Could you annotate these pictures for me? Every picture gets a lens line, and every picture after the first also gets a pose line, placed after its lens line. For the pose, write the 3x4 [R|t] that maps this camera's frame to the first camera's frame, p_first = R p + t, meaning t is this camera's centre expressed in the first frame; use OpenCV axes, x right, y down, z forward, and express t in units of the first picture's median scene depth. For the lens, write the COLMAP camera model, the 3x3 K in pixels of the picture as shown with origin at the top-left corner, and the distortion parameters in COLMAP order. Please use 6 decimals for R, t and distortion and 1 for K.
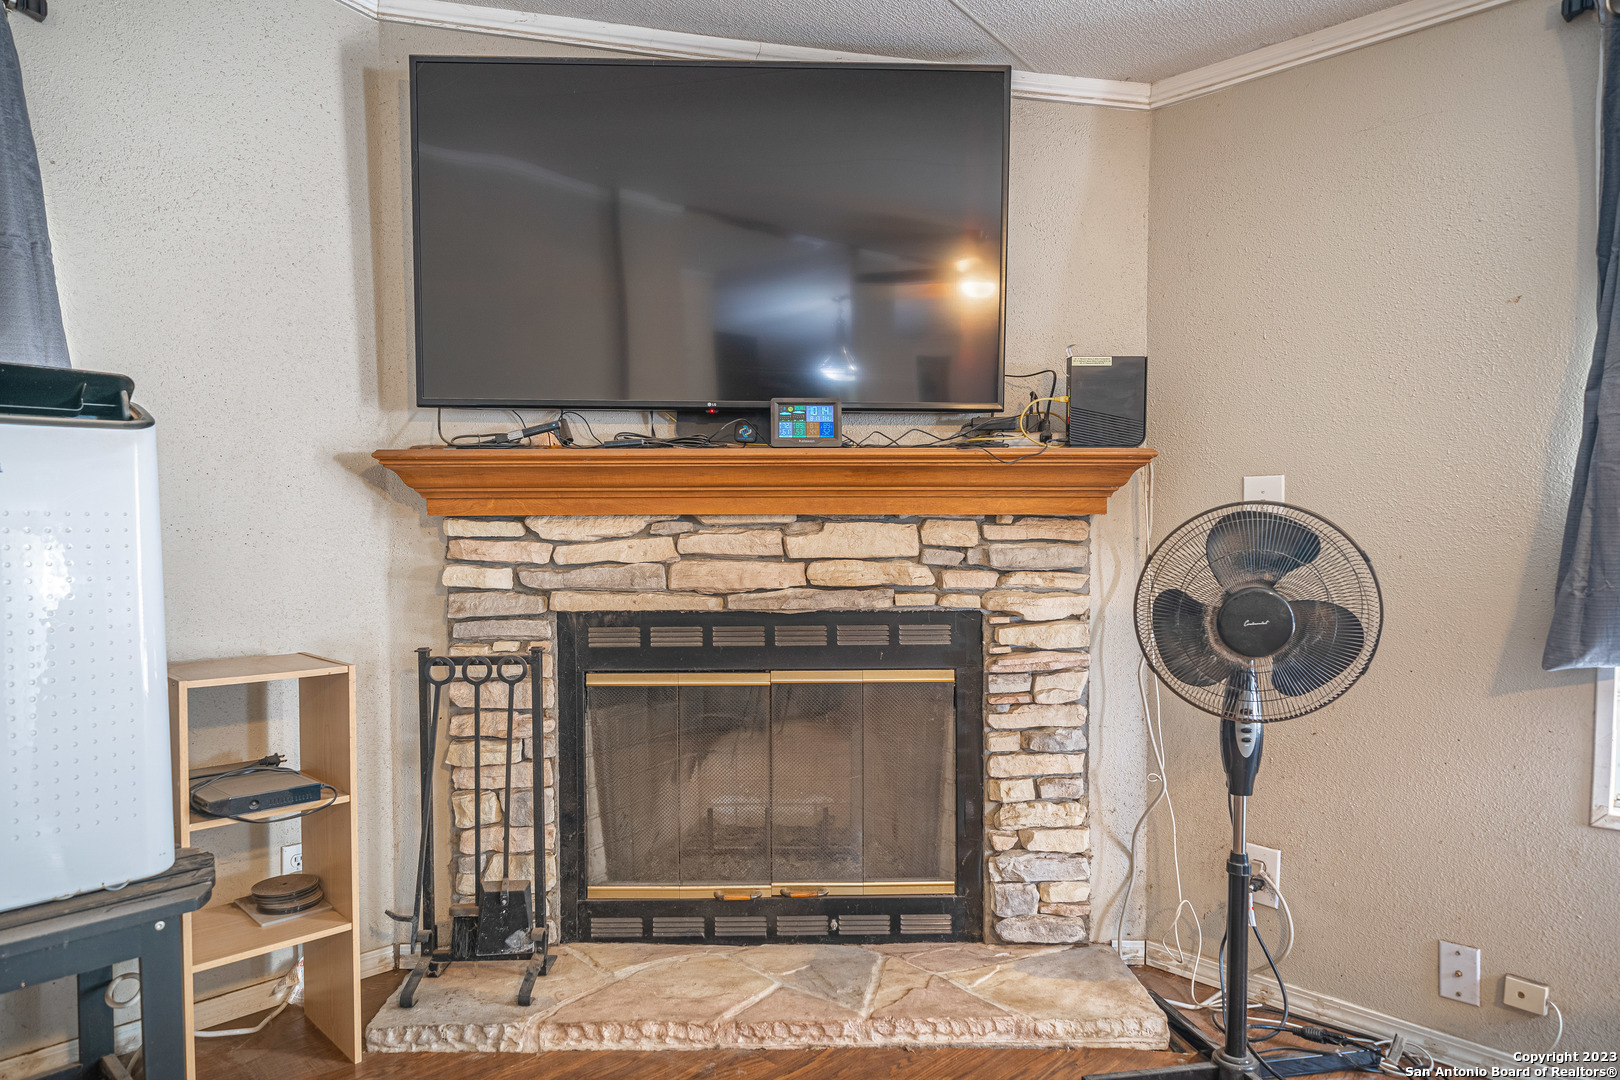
lens RADIAL K [[1017.8, 0, 806.3], [0, 1017.8, 556.0], [0, 0, 1]] dist [0.006093, 0.001776]
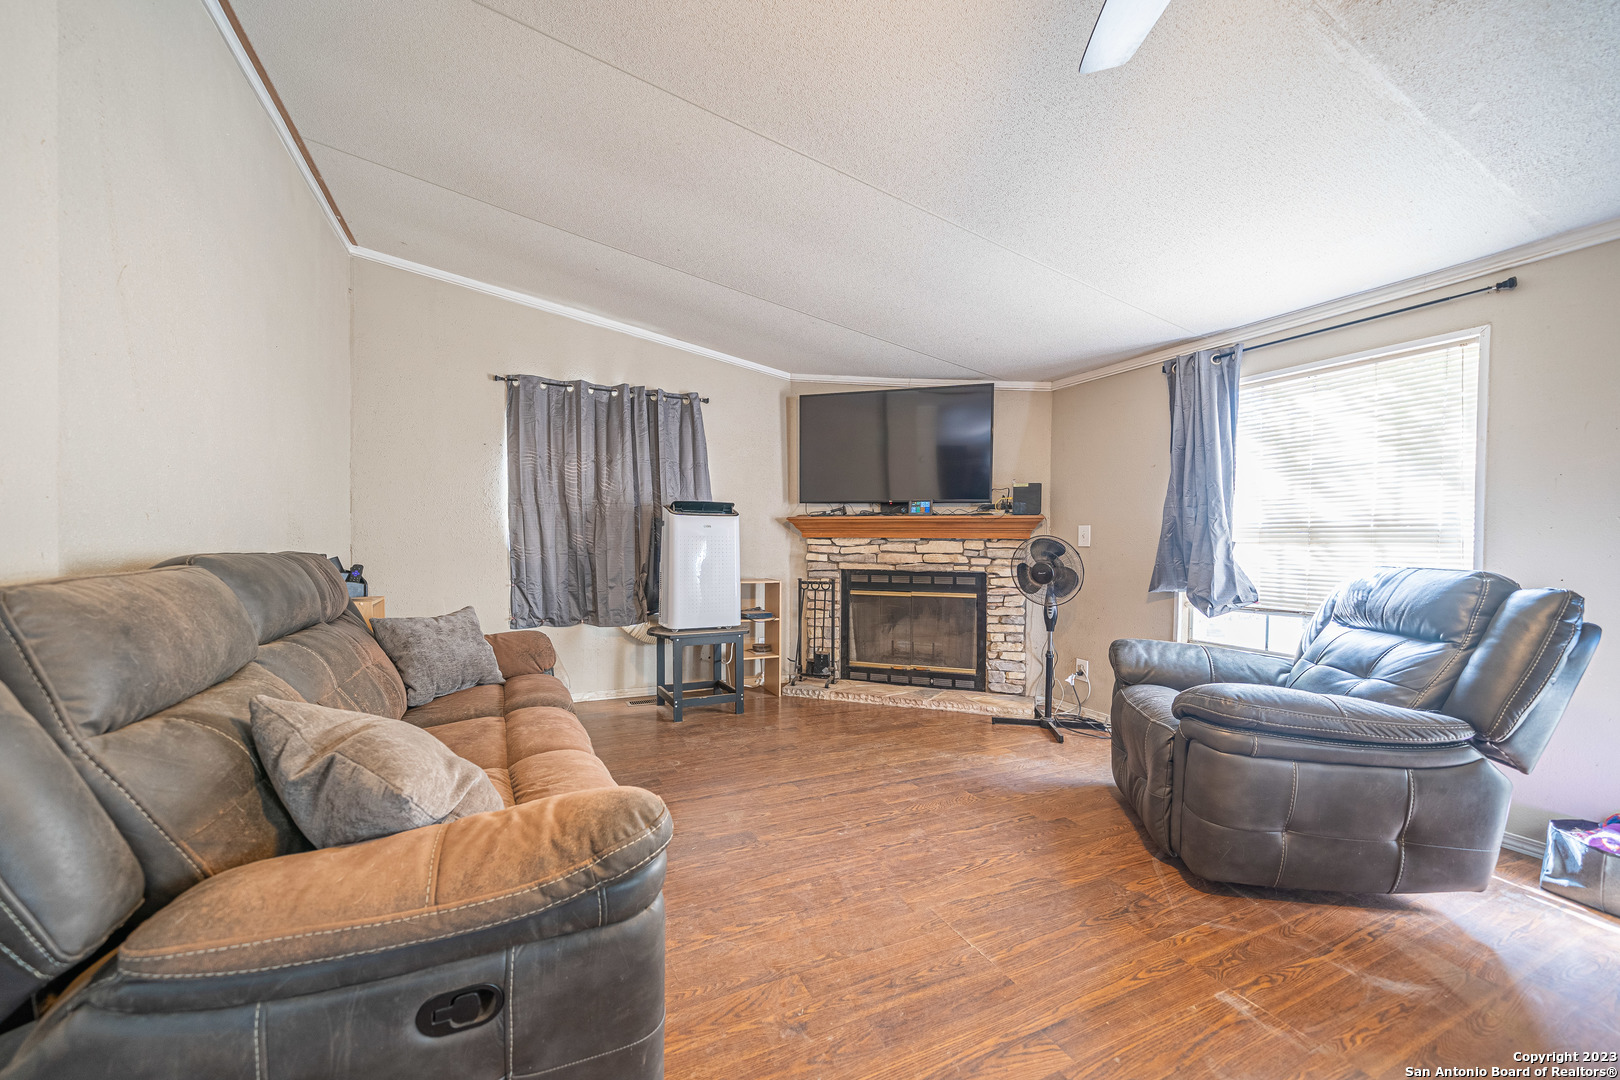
lens RADIAL K [[626.8, 0, 803.4], [0, 626.8, 555.5], [0, 0, 1]] dist [-0.005830, -0.000144]
pose [[0.937604, 0.017300, -0.347274, 0.302620], [-0.020282, 0.999782, -0.004954, 0.025472], [0.347113, 0.011688, 0.937750, -0.804675]]
